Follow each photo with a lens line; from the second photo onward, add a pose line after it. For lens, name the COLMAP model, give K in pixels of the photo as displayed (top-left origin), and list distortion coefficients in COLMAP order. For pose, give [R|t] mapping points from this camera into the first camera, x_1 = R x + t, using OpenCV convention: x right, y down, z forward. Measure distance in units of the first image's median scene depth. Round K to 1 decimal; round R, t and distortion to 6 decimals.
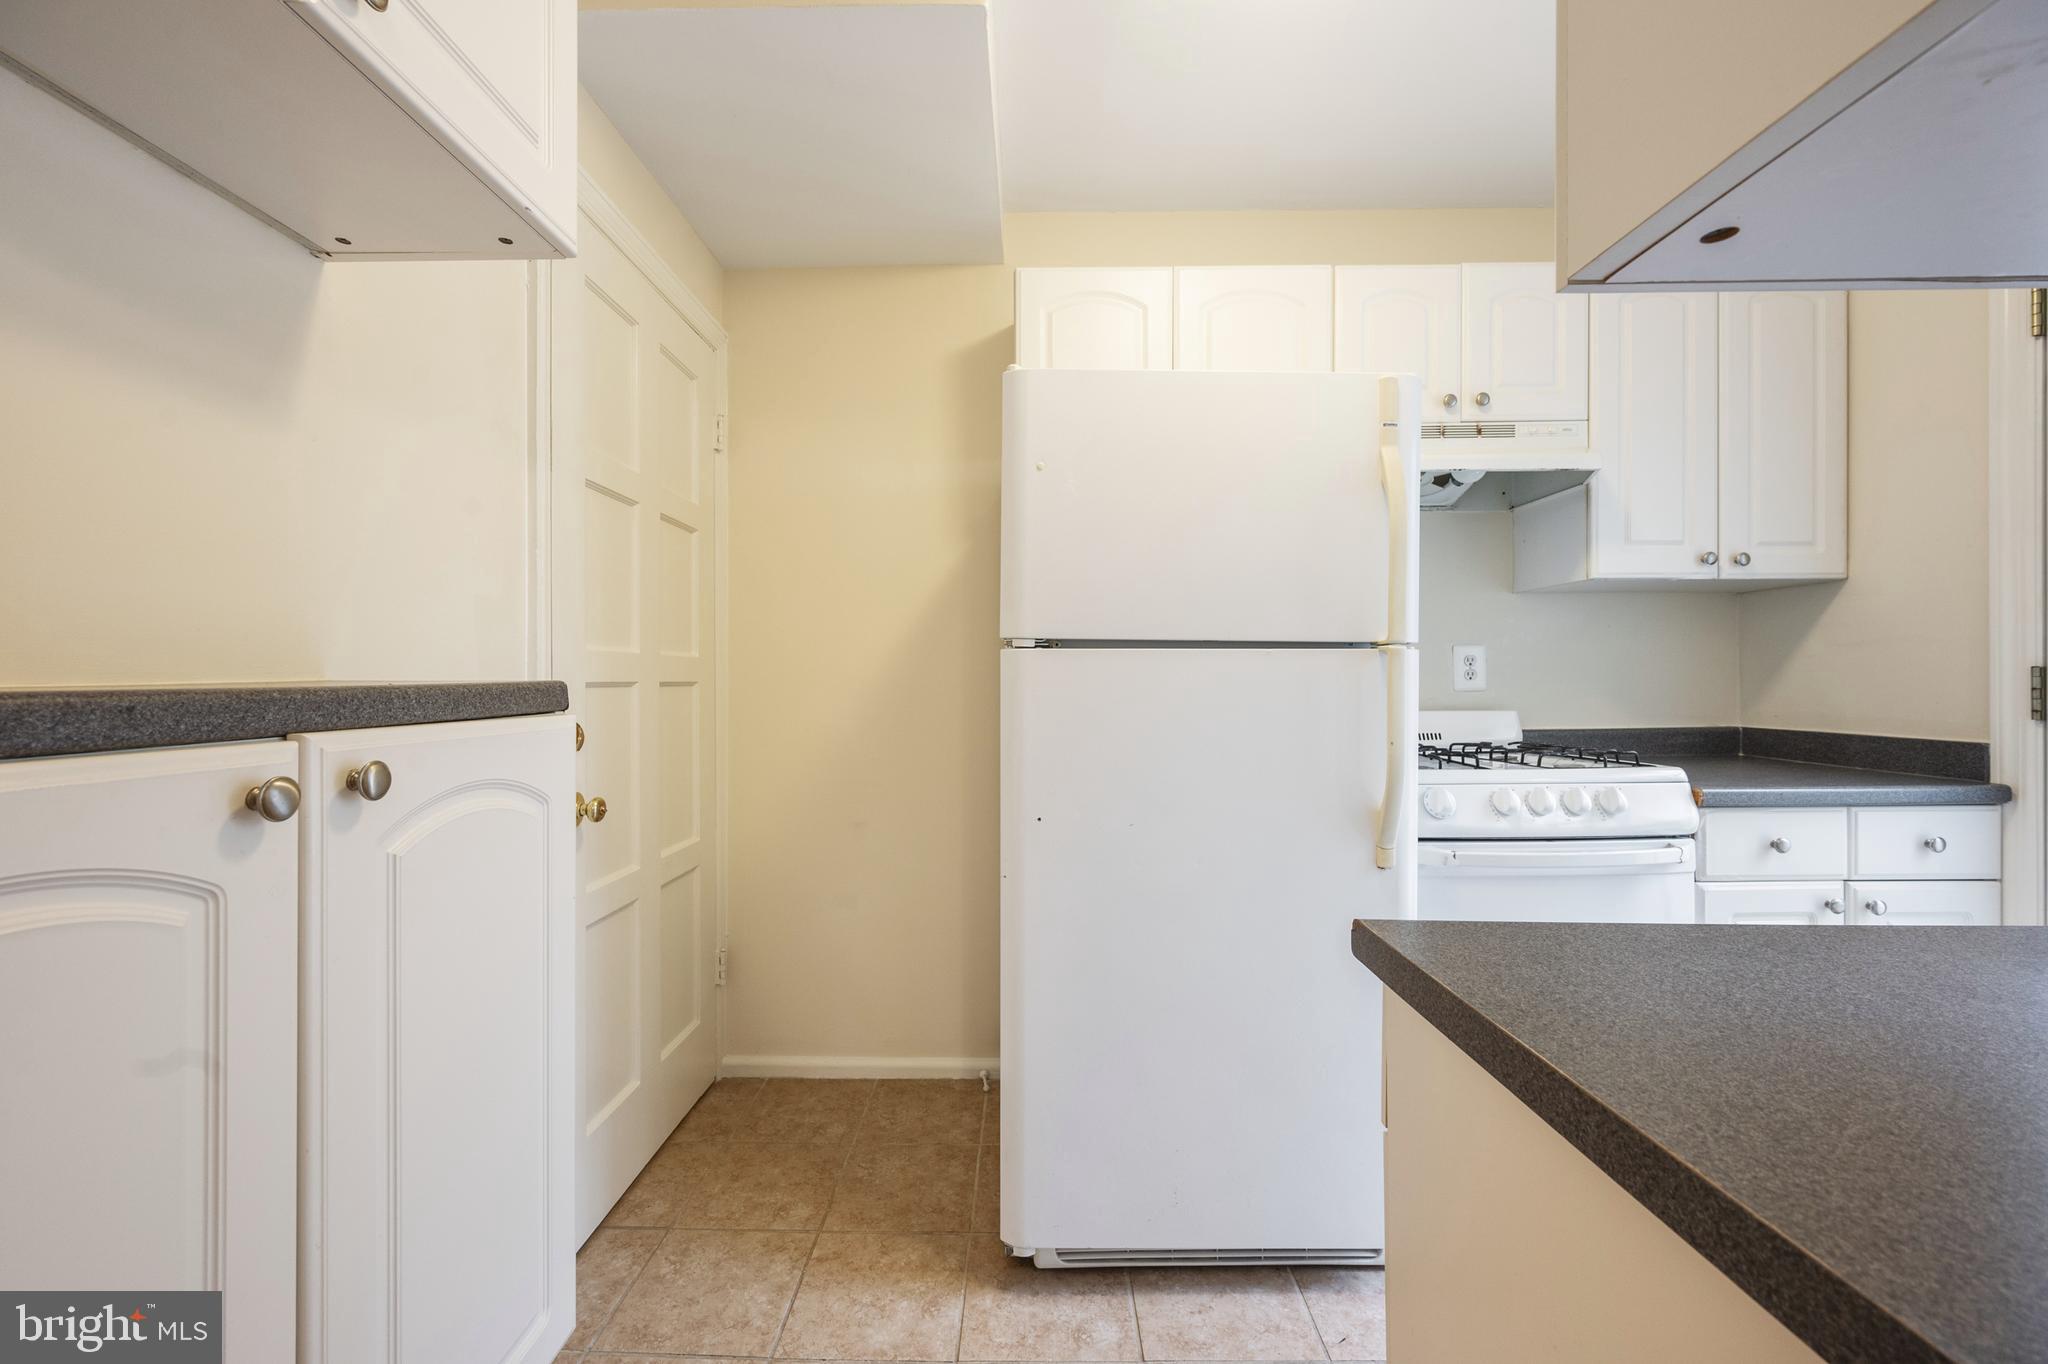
lens RADIAL K [[808.1, 0, 1022.2], [0, 808.1, 689.4], [0, 0, 1]] dist [-0.001757, 0.000217]
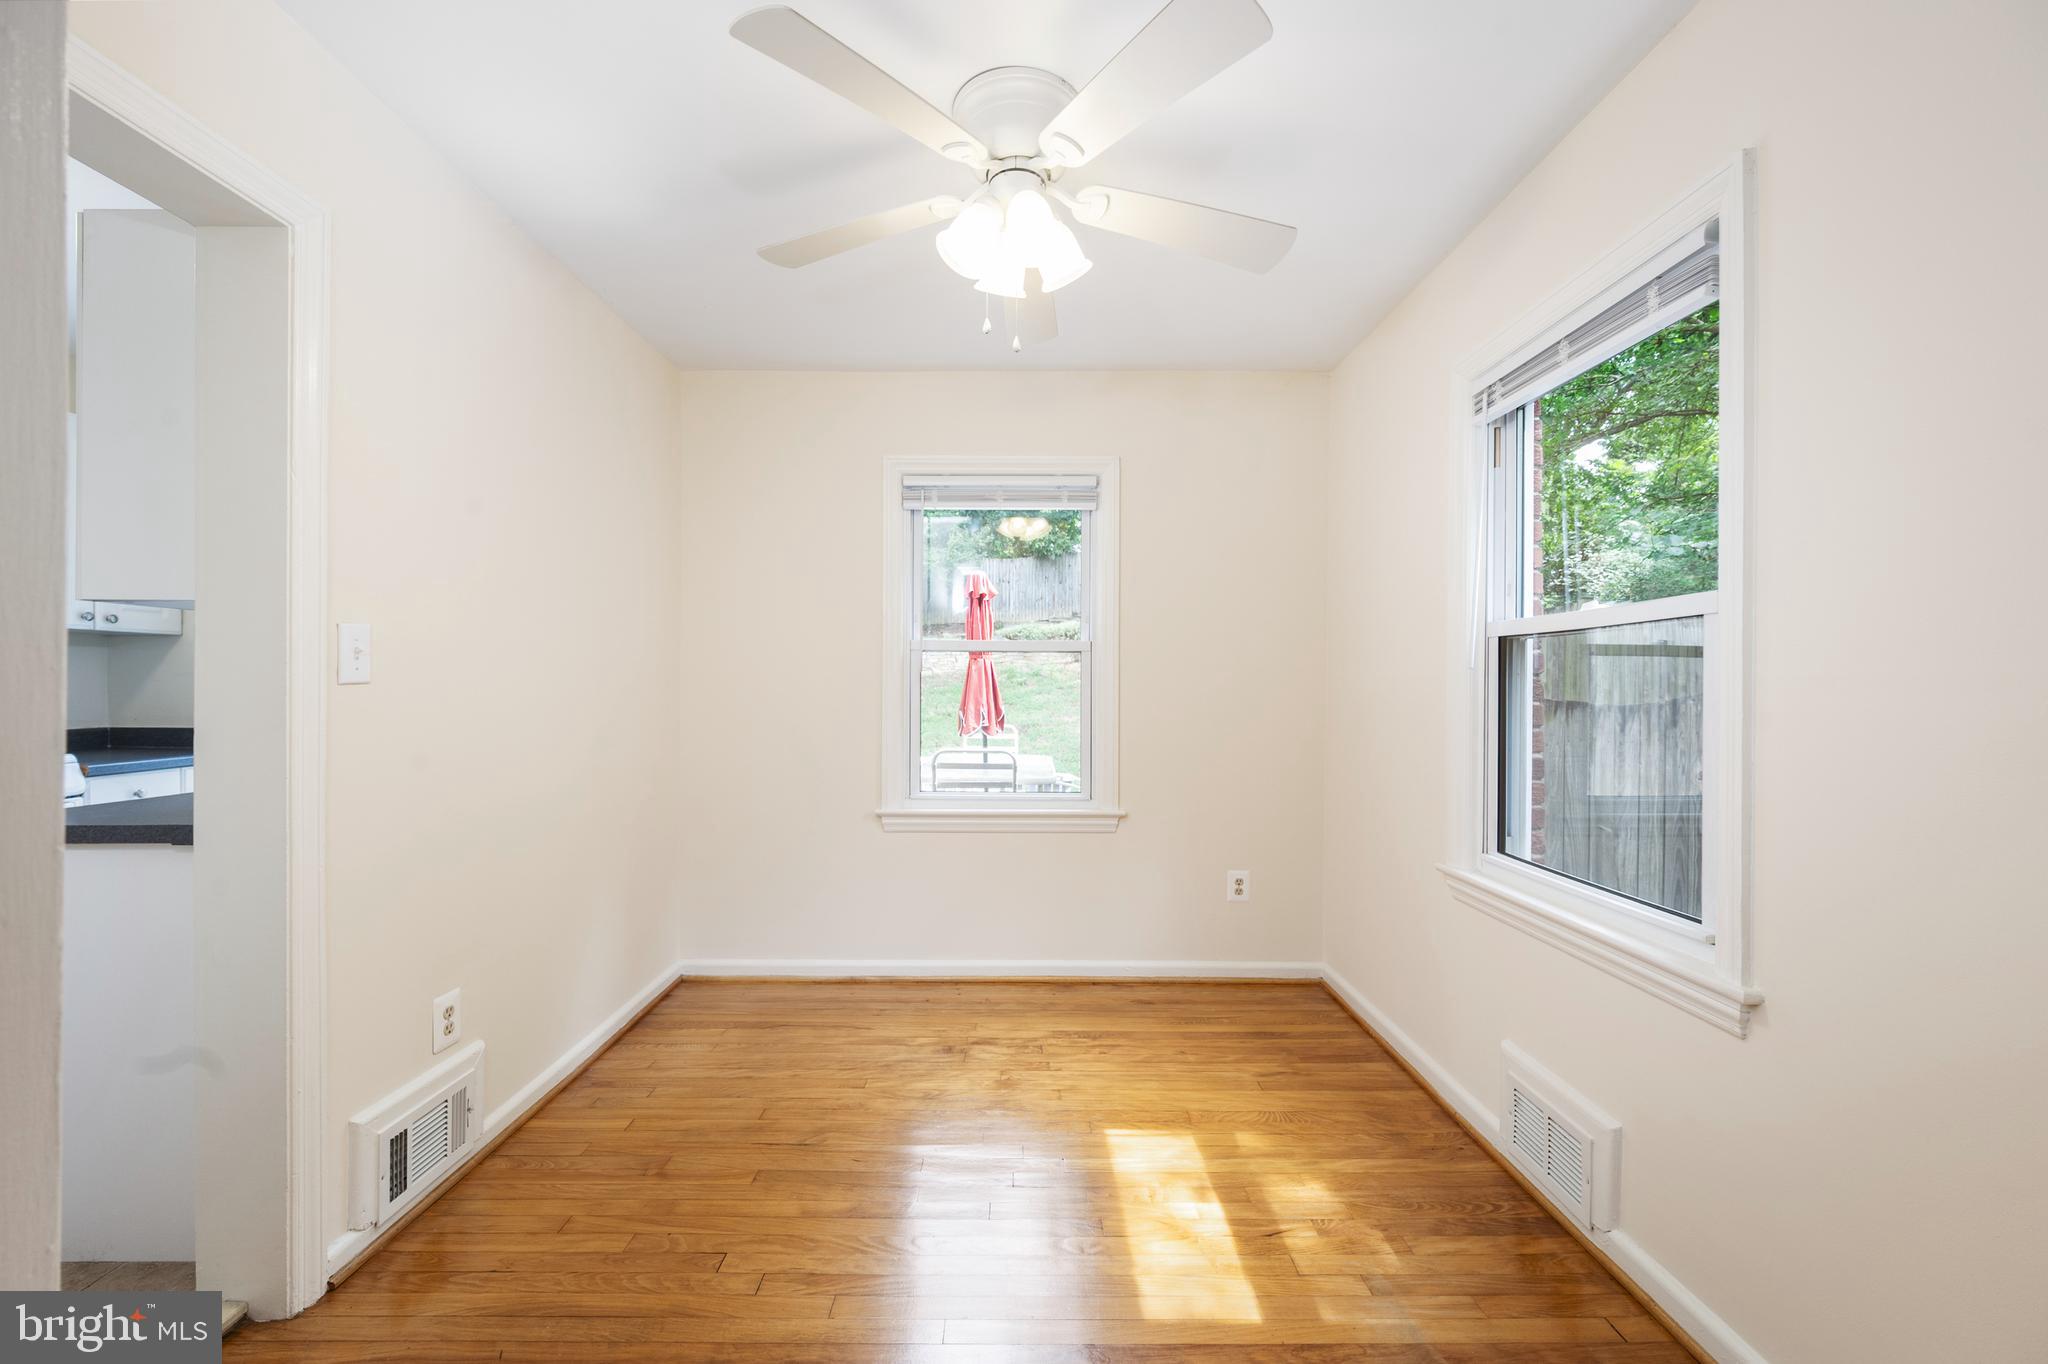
lens RADIAL K [[812.9, 0, 1024.0], [0, 812.9, 682.0], [0, 0, 1]] dist [-0.001462, 0.000058]
pose [[-0.020300, 0.004033, 0.999786, -0.717357], [0.002908, 0.999988, -0.003975, -0.028536], [-0.999790, 0.002826, -0.020311, -0.736190]]
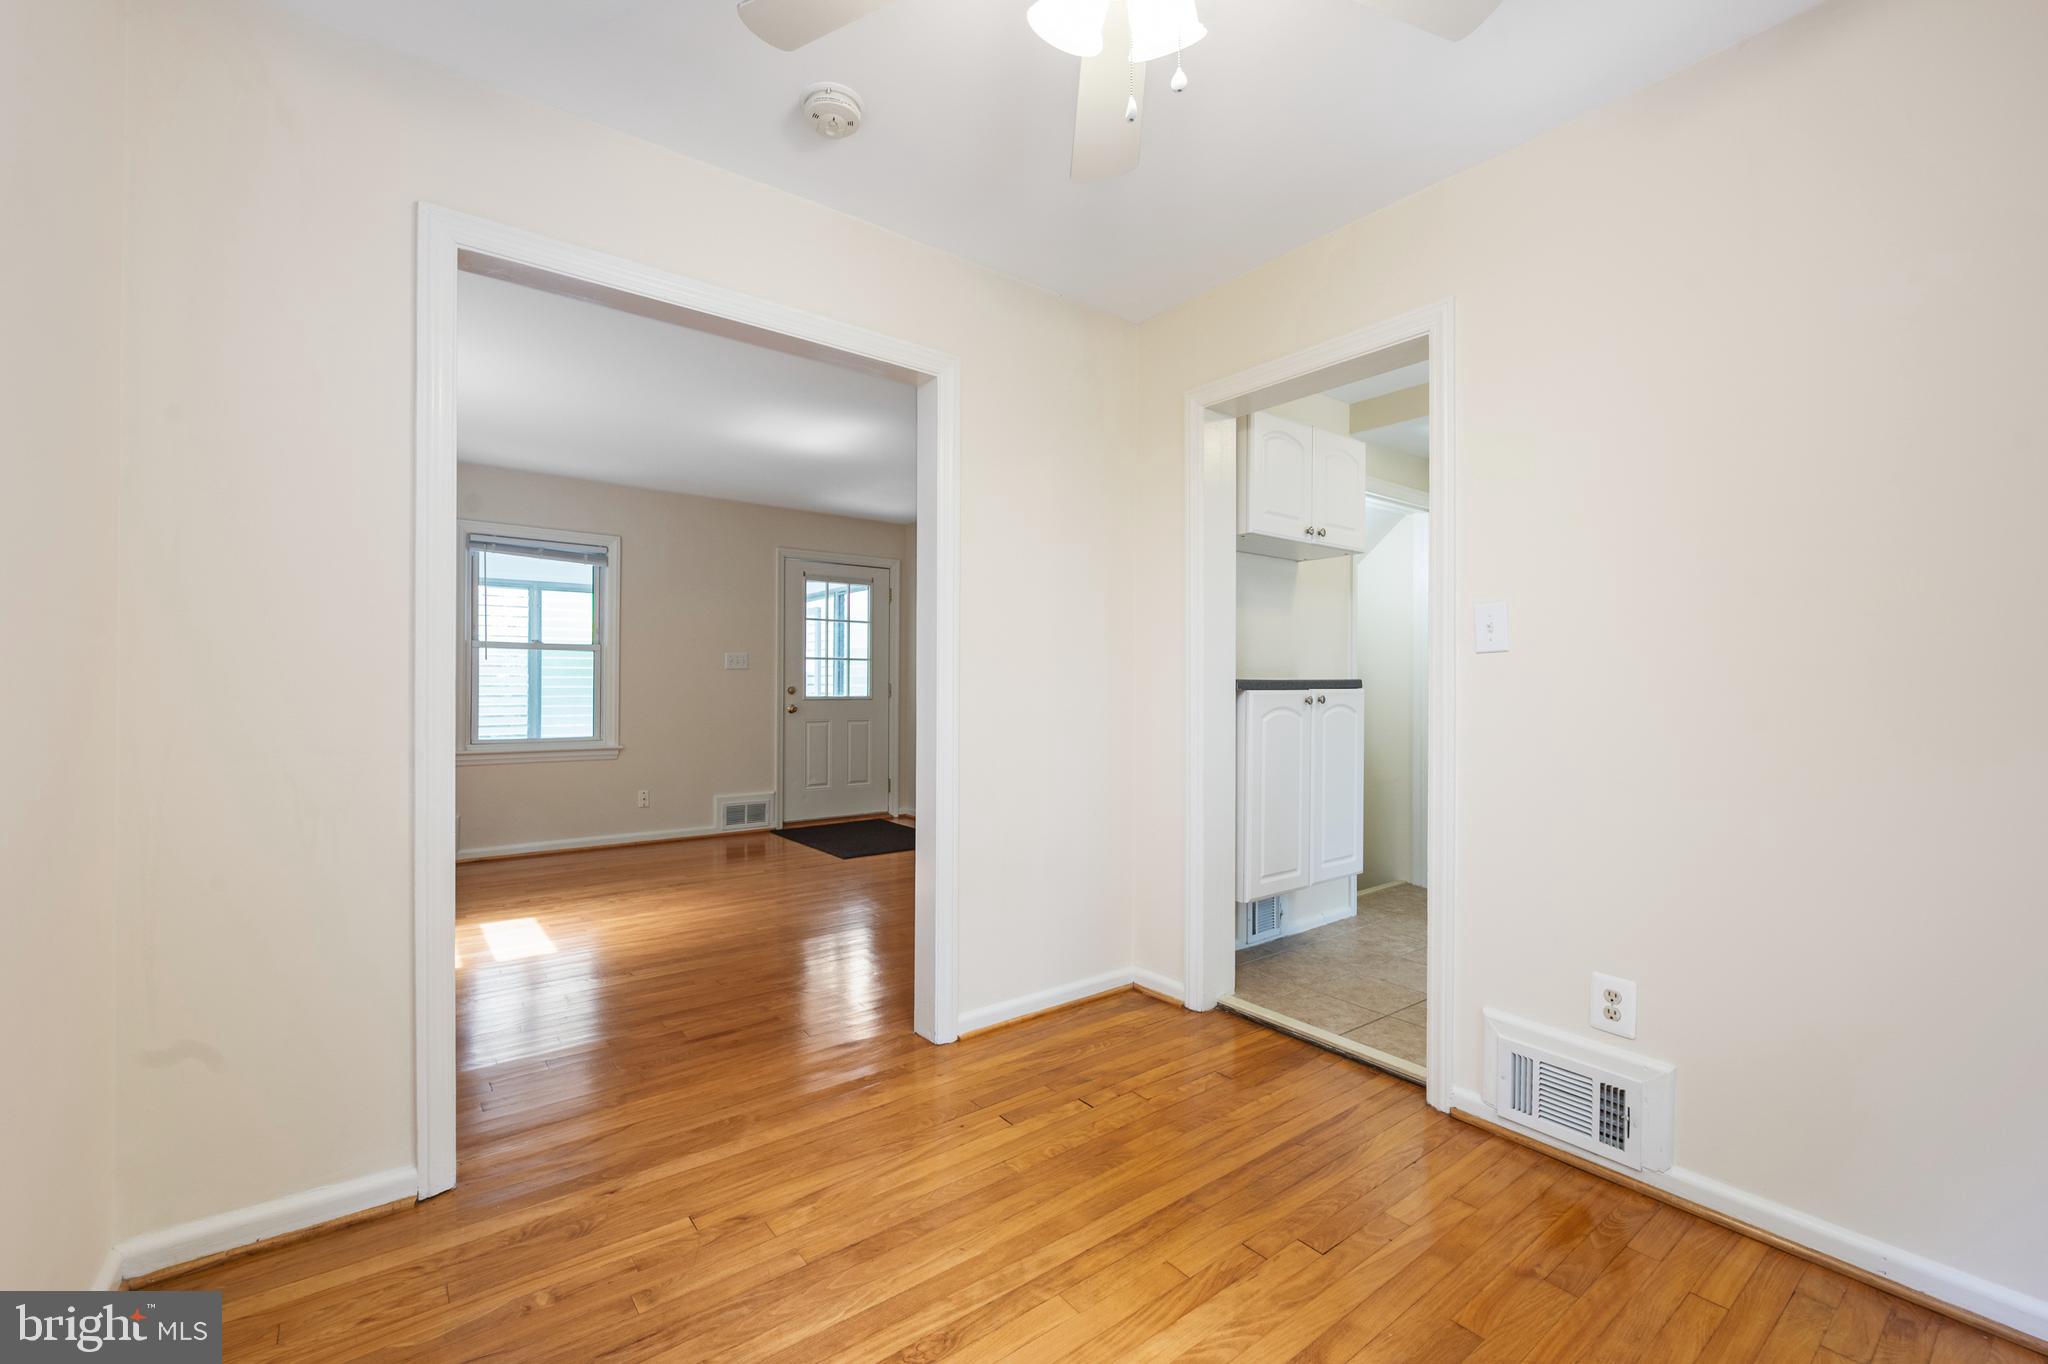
lens RADIAL K [[842.7, 0, 1021.8], [0, 842.7, 686.9], [0, 0, 1]] dist [-0.000102, 0.000130]
pose [[0.617405, 0.003514, -0.786638, 0.707147], [-0.011796, 0.999919, -0.004791, 0.027449], [0.786557, 0.012237, 0.617396, -1.215197]]
